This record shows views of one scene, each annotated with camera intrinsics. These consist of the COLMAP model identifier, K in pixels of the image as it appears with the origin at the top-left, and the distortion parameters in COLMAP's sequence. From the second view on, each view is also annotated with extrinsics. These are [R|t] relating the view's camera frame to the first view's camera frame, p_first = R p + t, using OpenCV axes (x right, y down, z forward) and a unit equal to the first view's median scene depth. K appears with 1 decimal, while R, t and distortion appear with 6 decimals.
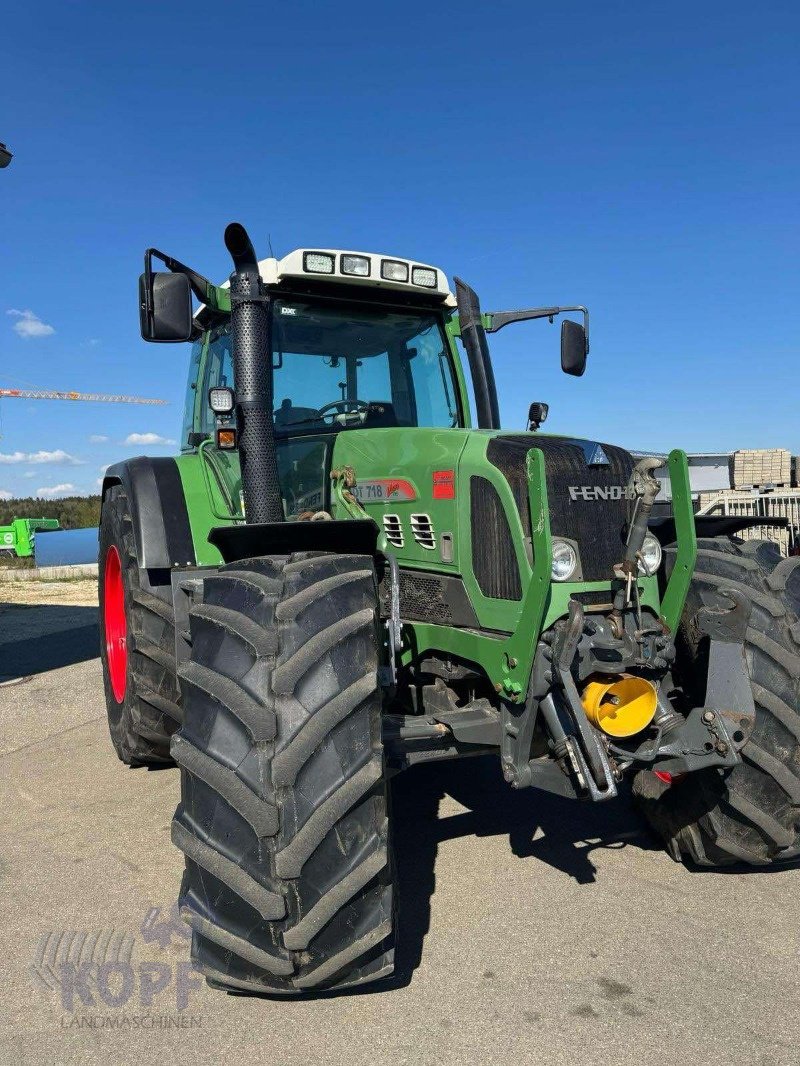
lens RADIAL K [[752.0, 0, 397.6], [0, 752.0, 536.2], [0, 0, 1]] dist [0.063418, -0.080508]
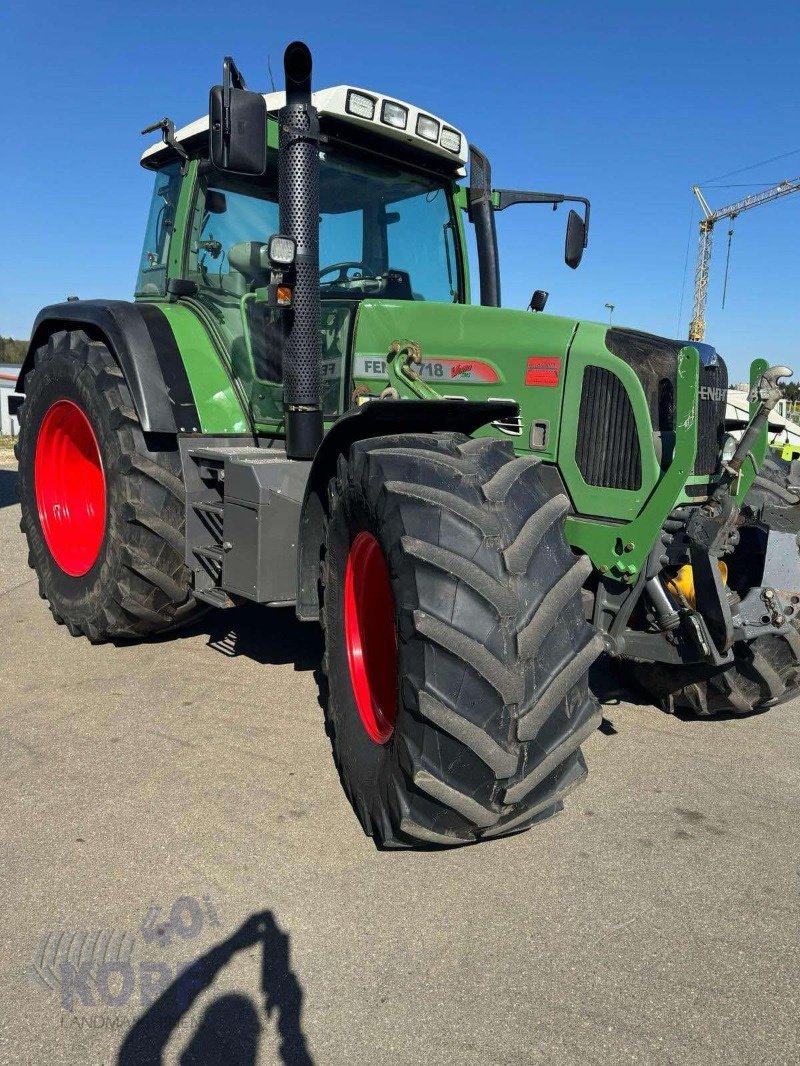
lens RADIAL K [[752.0, 0, 400.4], [0, 752.0, 533.4], [0, 0, 1]] dist [0.063418, -0.080508]
pose [[0.956835, 0.026316, 0.289439, -0.404903], [-0.071609, 0.986536, 0.147032, 0.010604], [-0.281673, -0.161412, 0.945836, 0.054776]]
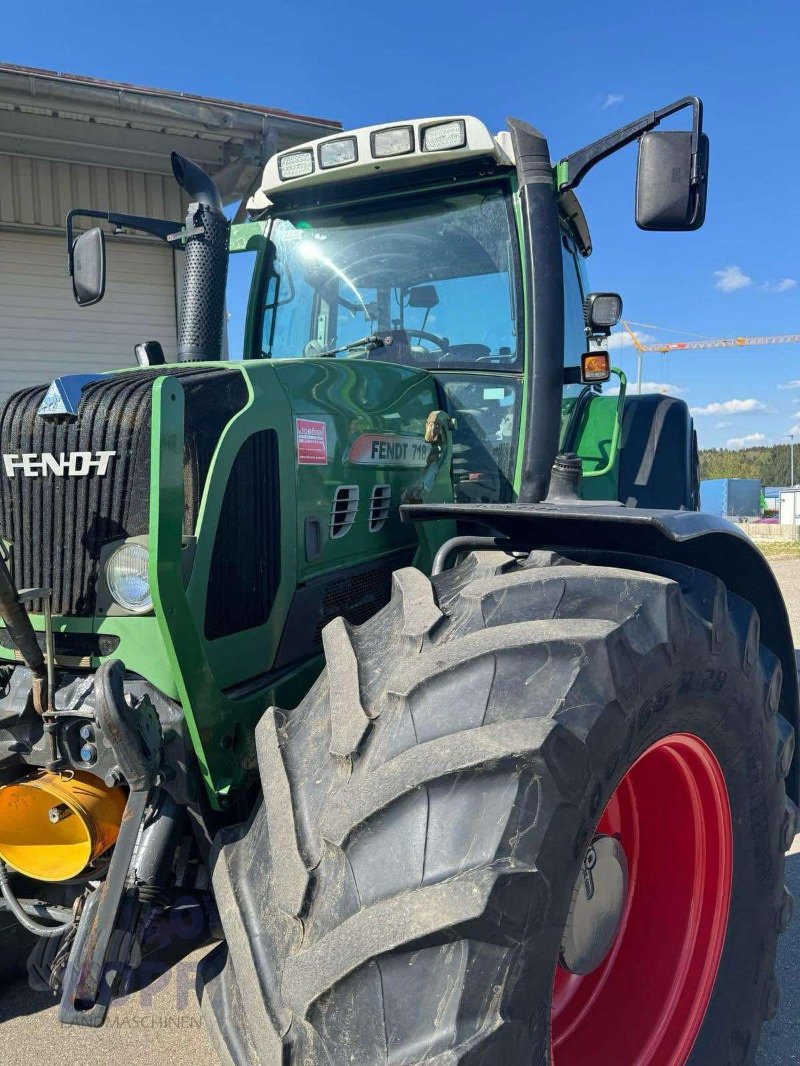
lens RADIAL K [[752.0, 0, 396.8], [0, 752.0, 539.0], [0, 0, 1]] dist [0.063418, -0.080508]
pose [[0.659483, 0.073585, -0.748109, 0.775443], [-0.021824, 0.996652, 0.078794, -0.045085], [0.751403, -0.035637, 0.658881, 0.707664]]
